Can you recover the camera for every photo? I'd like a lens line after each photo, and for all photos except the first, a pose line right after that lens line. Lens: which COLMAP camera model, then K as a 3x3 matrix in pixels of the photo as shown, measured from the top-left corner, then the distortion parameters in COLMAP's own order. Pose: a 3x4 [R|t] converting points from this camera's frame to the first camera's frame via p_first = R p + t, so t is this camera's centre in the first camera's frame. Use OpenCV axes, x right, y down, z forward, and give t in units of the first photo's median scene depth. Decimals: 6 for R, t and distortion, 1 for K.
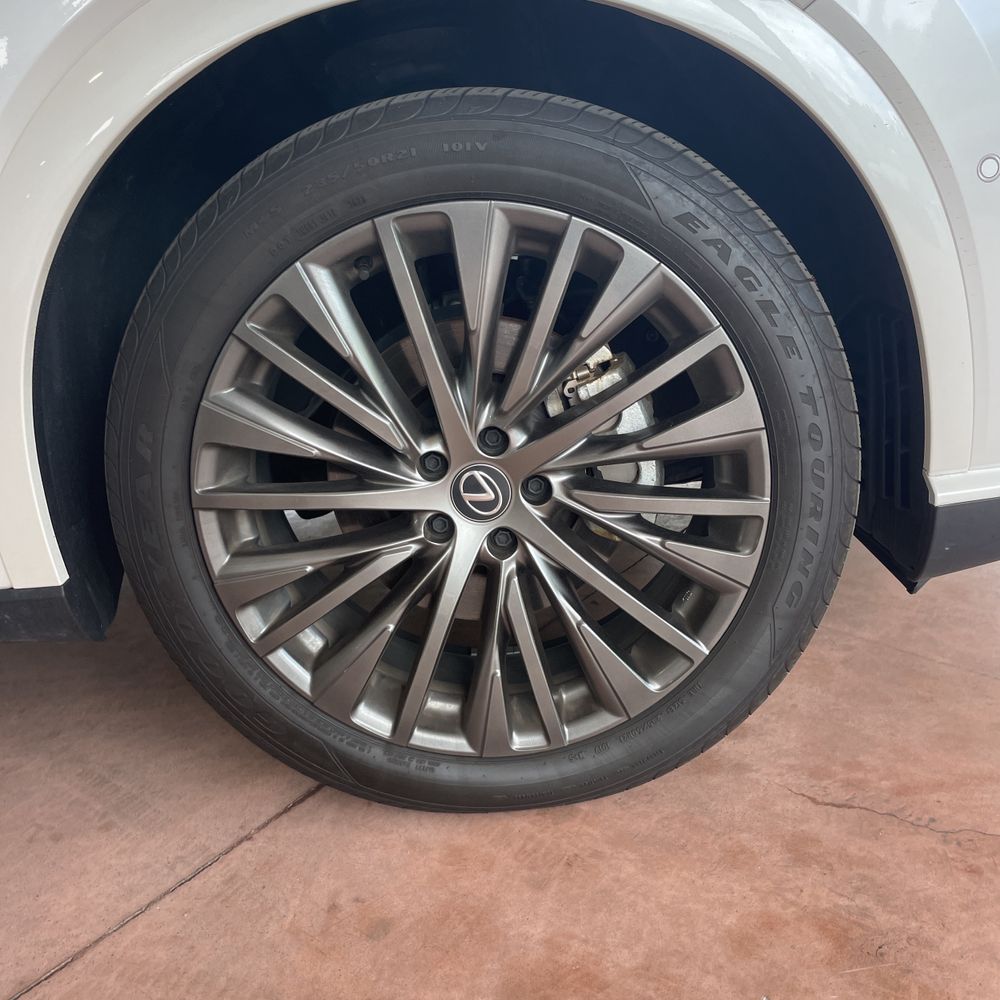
lens RADIAL K [[1008.2, 0, 483.8], [0, 1008.2, 485.8], [0, 0, 1]] dist [0.100144, -0.160697]
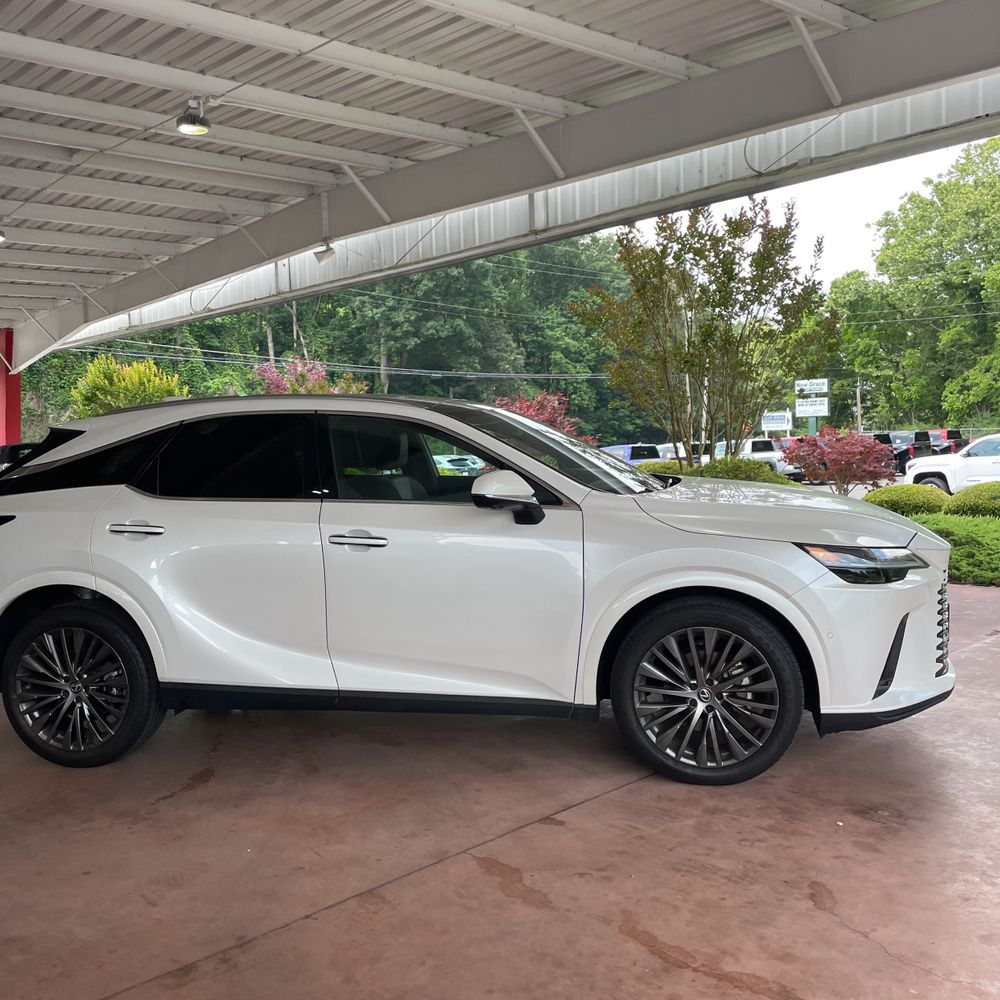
lens RADIAL K [[1009.0, 0, 521.1], [0, 1009.0, 472.5], [0, 0, 1]] dist [0.137565, -0.255595]
pose [[0.983307, 0.094561, -0.155450, -0.173002], [-0.125225, 0.971526, -0.201135, 0.052119], [0.132005, 0.217244, 0.967150, -3.138988]]
